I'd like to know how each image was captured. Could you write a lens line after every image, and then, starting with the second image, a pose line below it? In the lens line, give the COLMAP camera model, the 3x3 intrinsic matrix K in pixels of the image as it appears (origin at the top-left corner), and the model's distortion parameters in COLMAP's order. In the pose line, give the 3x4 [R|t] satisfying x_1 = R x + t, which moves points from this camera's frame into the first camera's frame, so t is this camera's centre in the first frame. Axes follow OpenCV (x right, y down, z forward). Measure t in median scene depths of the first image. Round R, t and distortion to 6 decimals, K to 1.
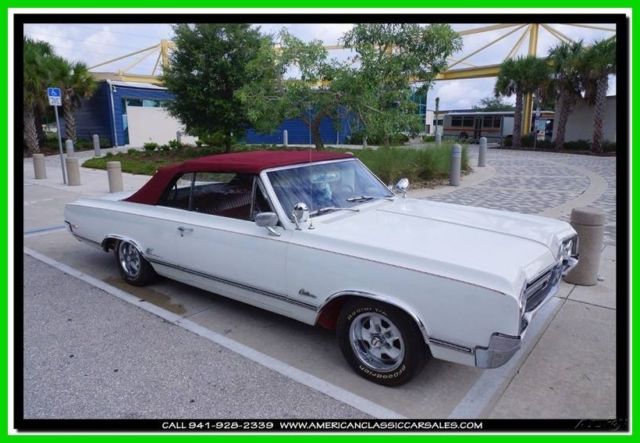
lens RADIAL K [[435.8, 0, 320.0], [0, 435.8, 221.5], [0, 0, 1]] dist [0.006635, 0.000764]
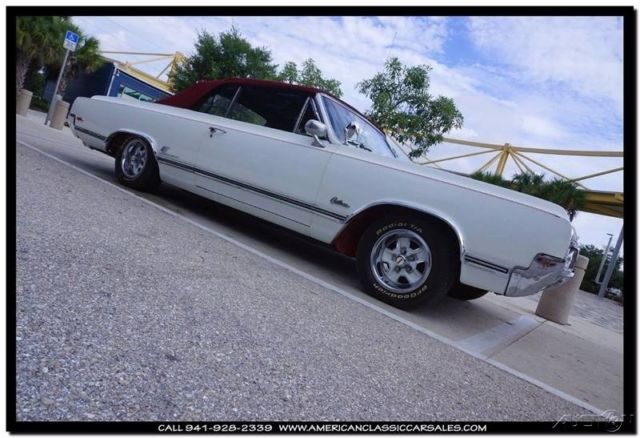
lens RADIAL K [[424.7, 0, 320.0], [0, 424.7, 219.0], [0, 0, 1]] dist [0.008662, 0.001309]
pose [[0.945319, 0.312047, 0.094861, -0.043582], [-0.294142, 0.941349, -0.165357, 0.107799], [-0.140897, 0.128413, 0.981661, 0.020371]]
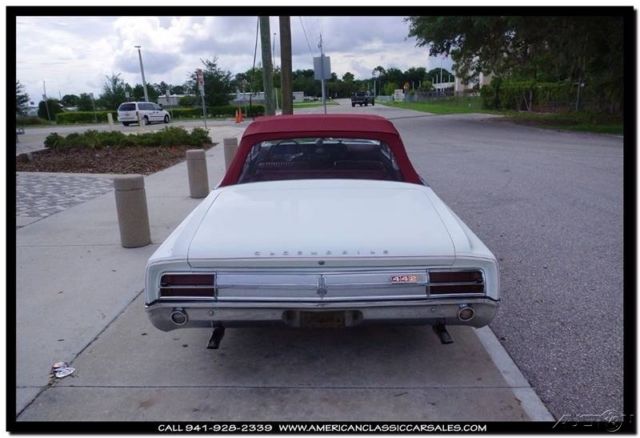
lens RADIAL K [[434.4, 0, 320.0], [0, 434.4, 219.0], [0, 0, 1]] dist [-0.000368, 0.001002]
pose [[-0.611163, -0.188474, 0.768737, -0.404130], [0.198222, 0.903838, 0.379189, -0.135658], [-0.766282, 0.384127, -0.515033, 0.677523]]
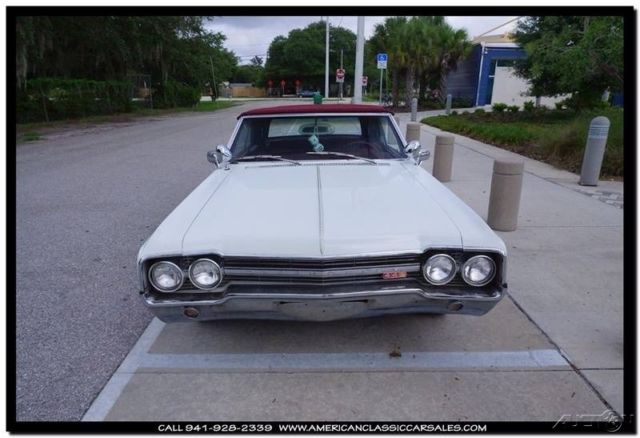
lens RADIAL K [[410.7, 0, 320.0], [0, 410.7, 219.0], [0, 0, 1]] dist [-0.001701, 0.001279]
pose [[0.629538, 0.233985, -0.740900, 0.284154], [-0.164398, 0.972101, 0.167312, -0.022307], [0.759378, 0.016473, 0.650441, 0.151378]]
